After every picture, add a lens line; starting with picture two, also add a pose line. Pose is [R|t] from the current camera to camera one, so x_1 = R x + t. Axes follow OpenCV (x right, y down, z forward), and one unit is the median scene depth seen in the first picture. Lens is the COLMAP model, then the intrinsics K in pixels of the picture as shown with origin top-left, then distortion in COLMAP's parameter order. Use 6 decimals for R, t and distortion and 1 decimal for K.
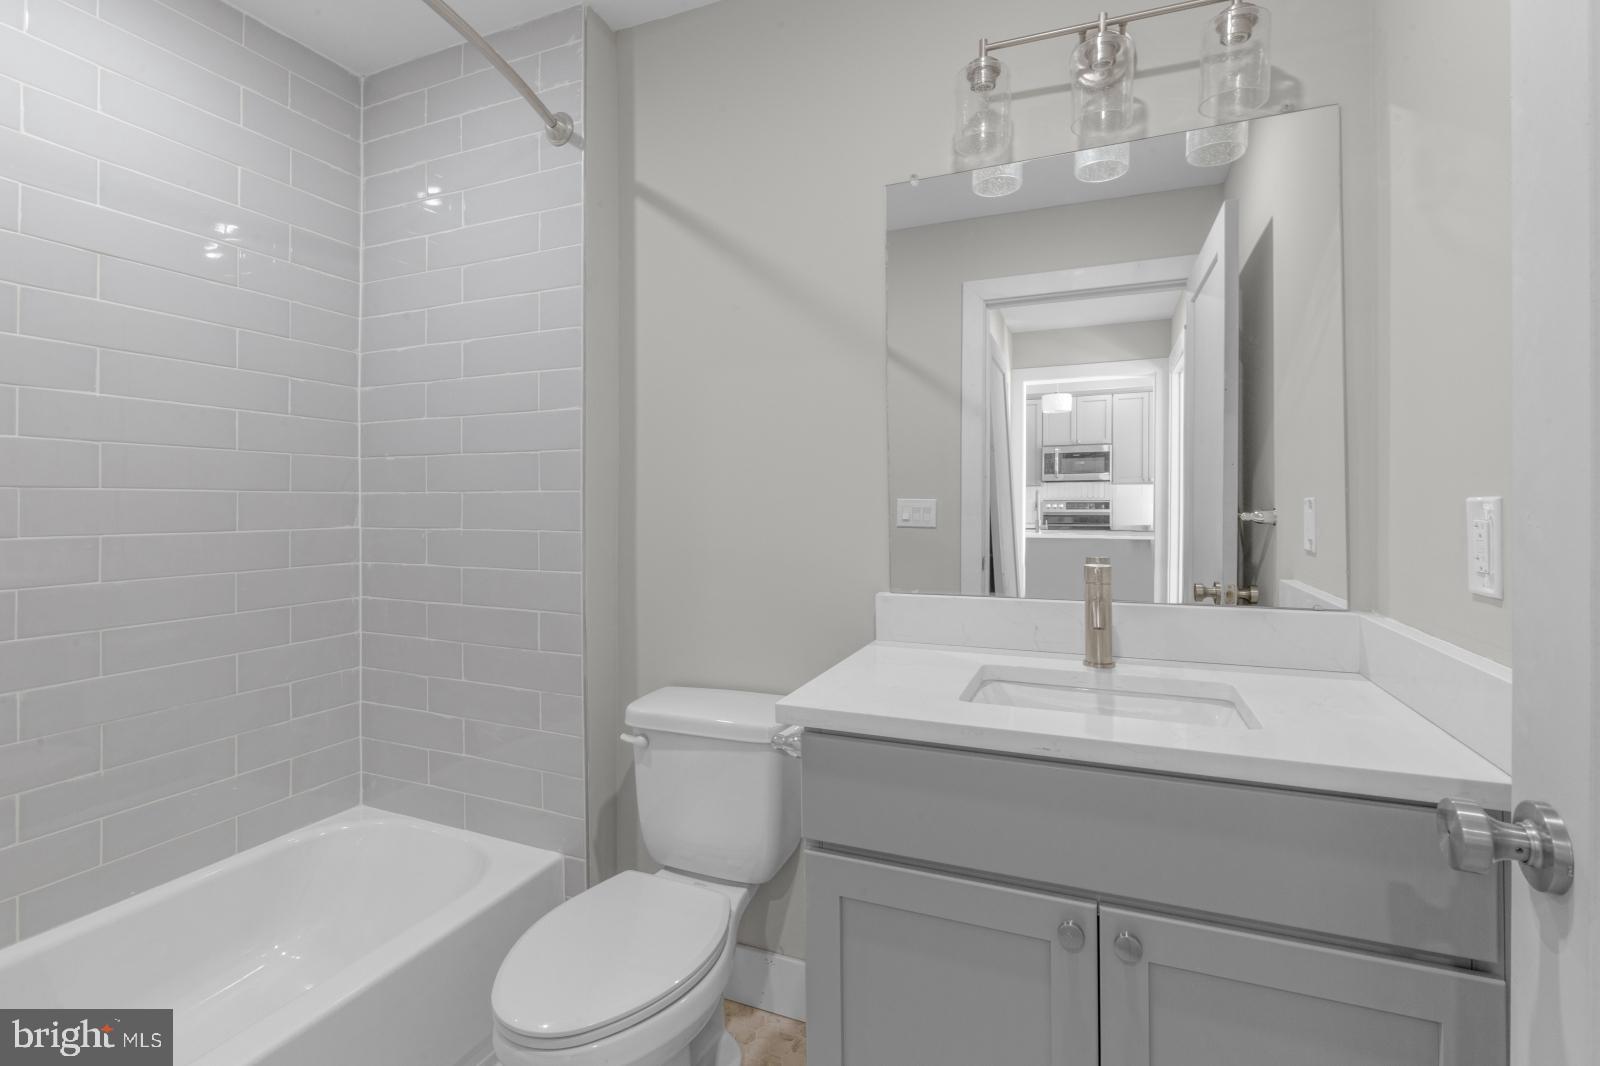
lens RADIAL K [[737.5, 0, 797.6], [0, 737.5, 494.0], [0, 0, 1]] dist [0.003763, -0.001509]
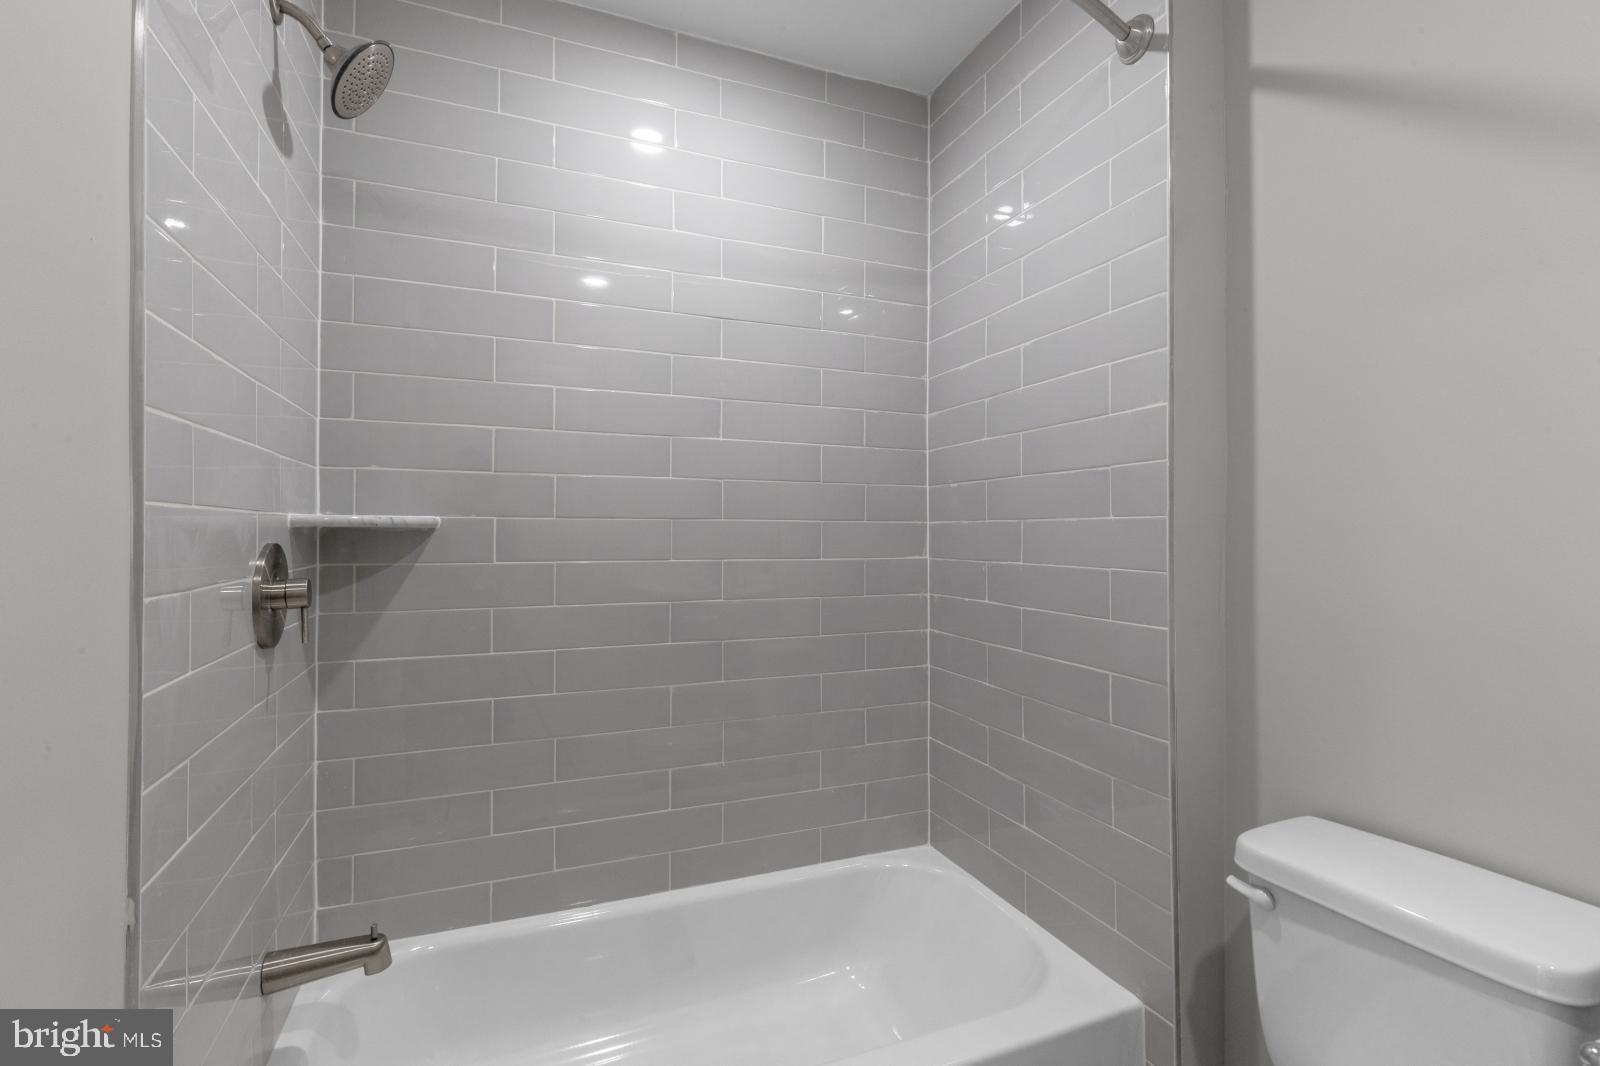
lens RADIAL K [[737.5, 0, 787.7], [0, 737.5, 527.9], [0, 0, 1]] dist [0.003763, -0.001509]
pose [[0.702707, -0.003282, -0.711471, -0.032246], [0.005653, 0.999984, 0.000971, 0.004269], [0.711456, -0.004704, 0.702714, 0.191487]]
